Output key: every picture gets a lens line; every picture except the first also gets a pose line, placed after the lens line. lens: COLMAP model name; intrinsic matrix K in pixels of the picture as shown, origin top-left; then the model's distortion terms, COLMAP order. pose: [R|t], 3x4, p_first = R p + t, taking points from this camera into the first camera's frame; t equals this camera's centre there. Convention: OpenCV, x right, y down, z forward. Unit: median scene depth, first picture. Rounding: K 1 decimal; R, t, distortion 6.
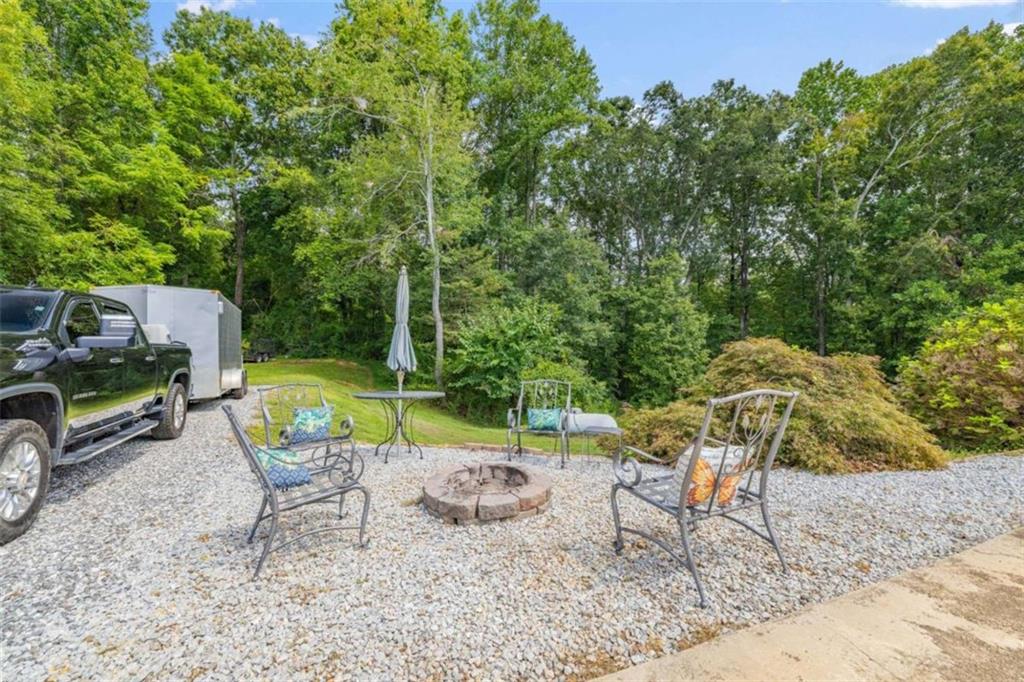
lens RADIAL K [[425.4, 0, 514.0], [0, 425.4, 337.4], [0, 0, 1]] dist [0.000431, 0.000016]
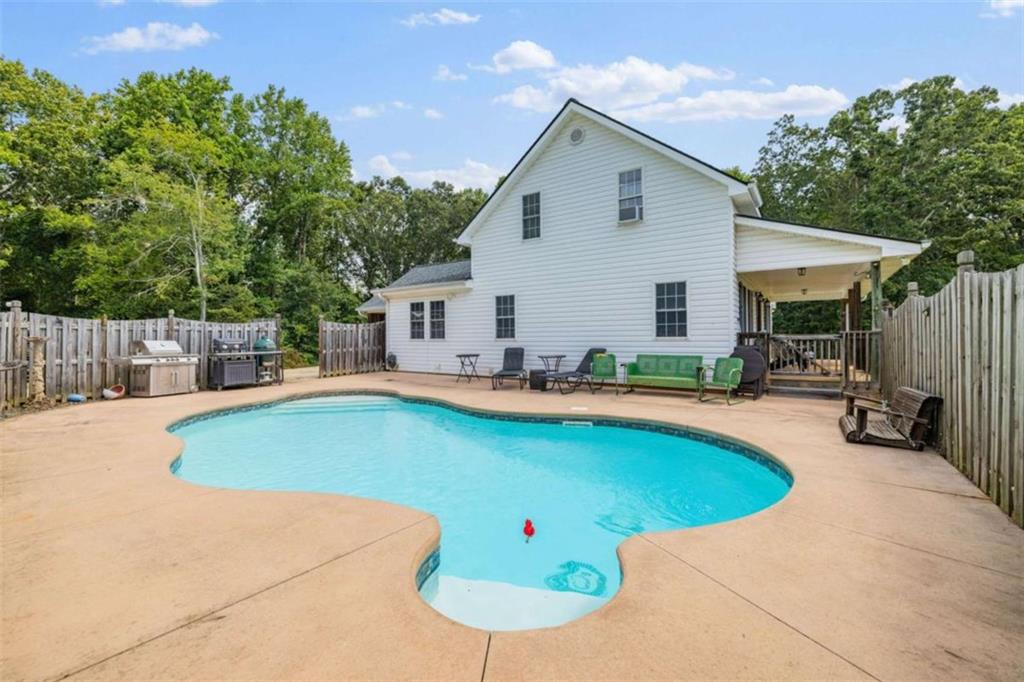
lens RADIAL K [[425.4, 0, 514.0], [0, 425.4, 337.4], [0, 0, 1]] dist [0.000431, 0.000016]
pose [[0.926690, 0.017818, 0.375404, 0.235027], [-0.007701, 0.999566, -0.028433, 0.001252], [-0.375747, 0.023457, 0.926425, -0.679627]]
